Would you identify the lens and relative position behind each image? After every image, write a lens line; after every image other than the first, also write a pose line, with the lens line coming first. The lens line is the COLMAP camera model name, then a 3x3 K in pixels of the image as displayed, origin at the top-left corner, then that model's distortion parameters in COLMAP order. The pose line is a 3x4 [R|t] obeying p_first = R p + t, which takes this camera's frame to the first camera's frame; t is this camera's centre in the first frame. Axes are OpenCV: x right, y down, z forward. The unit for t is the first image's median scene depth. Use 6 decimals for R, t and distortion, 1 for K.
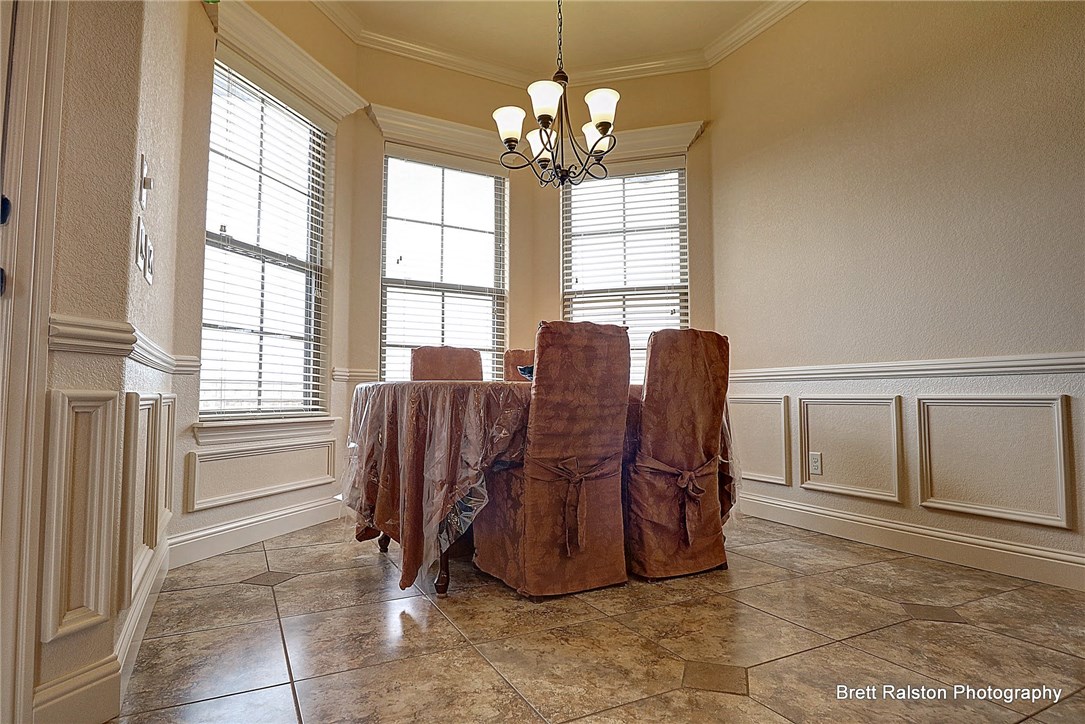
lens RADIAL K [[595.4, 0, 542.0], [0, 595.4, 357.8], [0, 0, 1]] dist [-0.000141, -0.000077]
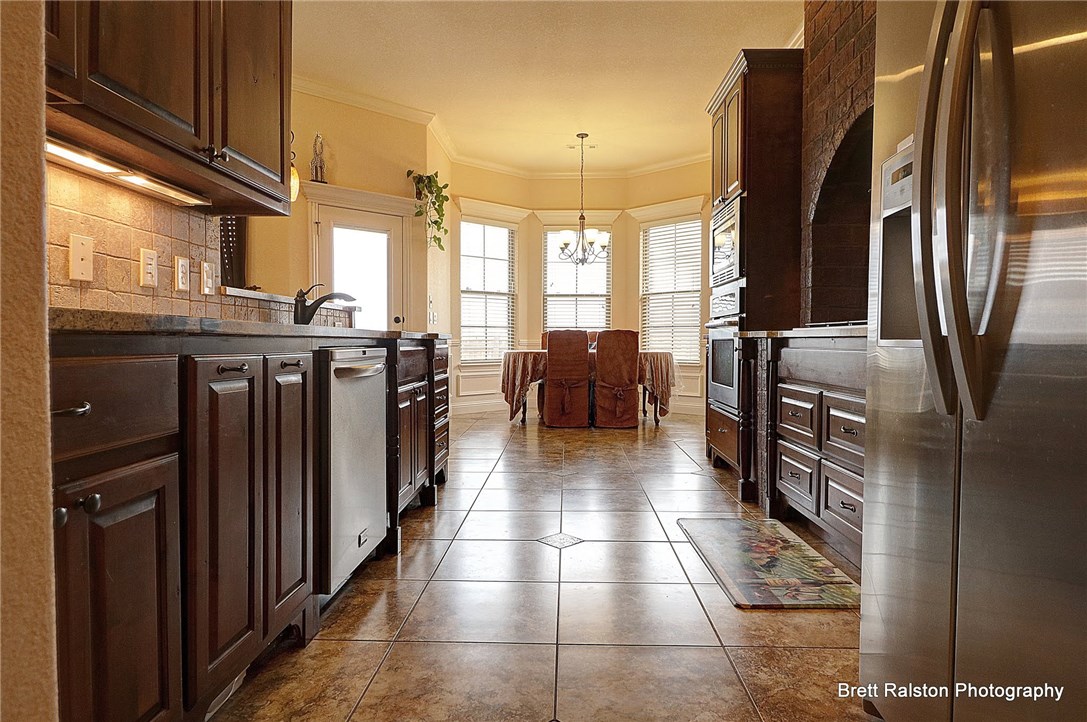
lens RADIAL K [[644.2, 0, 544.1], [0, 644.2, 360.0], [0, 0, 1]] dist [-0.000098, 0.000027]
pose [[0.869976, 0.013954, -0.492897, 0.912867], [0.032514, 0.995801, 0.085580, -0.112735], [0.492022, -0.090479, 0.865868, -1.025552]]
